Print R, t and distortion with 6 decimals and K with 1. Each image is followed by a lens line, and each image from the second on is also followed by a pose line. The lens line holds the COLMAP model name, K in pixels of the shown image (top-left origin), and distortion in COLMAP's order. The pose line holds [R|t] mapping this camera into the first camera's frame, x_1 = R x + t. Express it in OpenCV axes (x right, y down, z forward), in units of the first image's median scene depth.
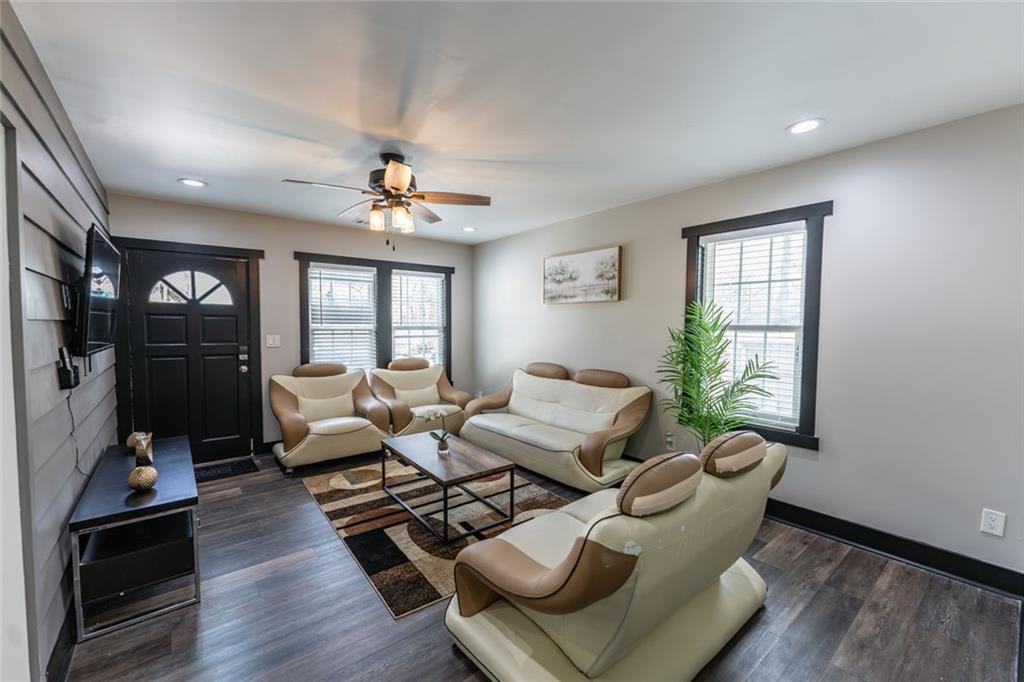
lens RADIAL K [[415.7, 0, 497.0], [0, 415.7, 346.1], [0, 0, 1]] dist [-0.004316, -0.000562]
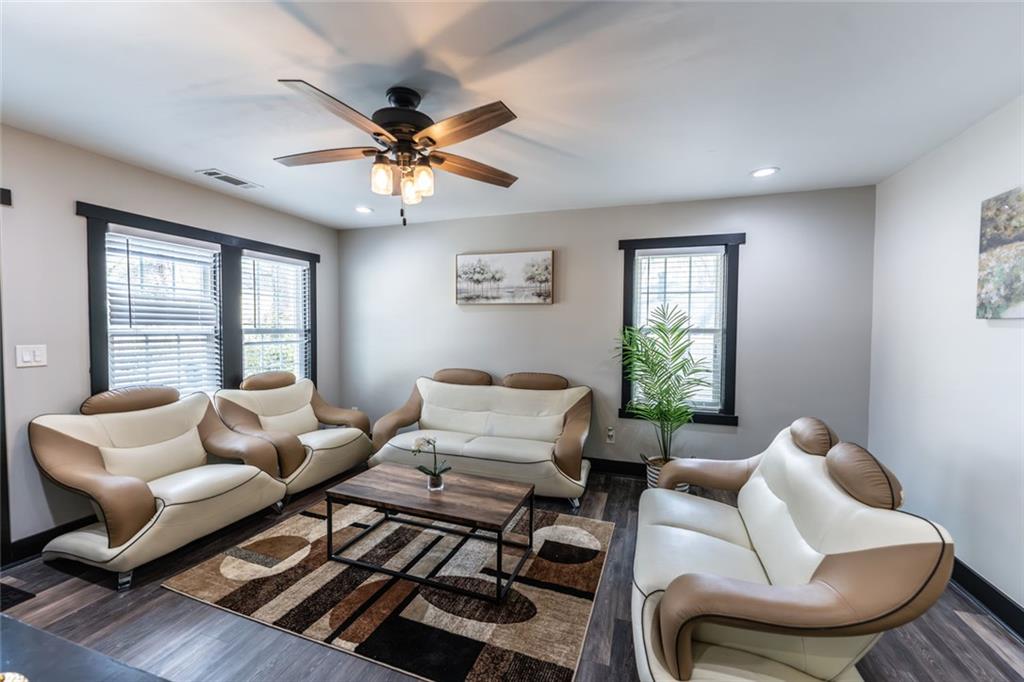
lens RADIAL K [[415.7, 0, 502.4], [0, 415.7, 345.5], [0, 0, 1]] dist [-0.004316, -0.000562]
pose [[0.834944, -0.021998, 0.549895, -0.347825], [0.025296, 0.999679, 0.001583, -0.011649], [-0.549753, 0.012589, 0.835233, 0.207537]]
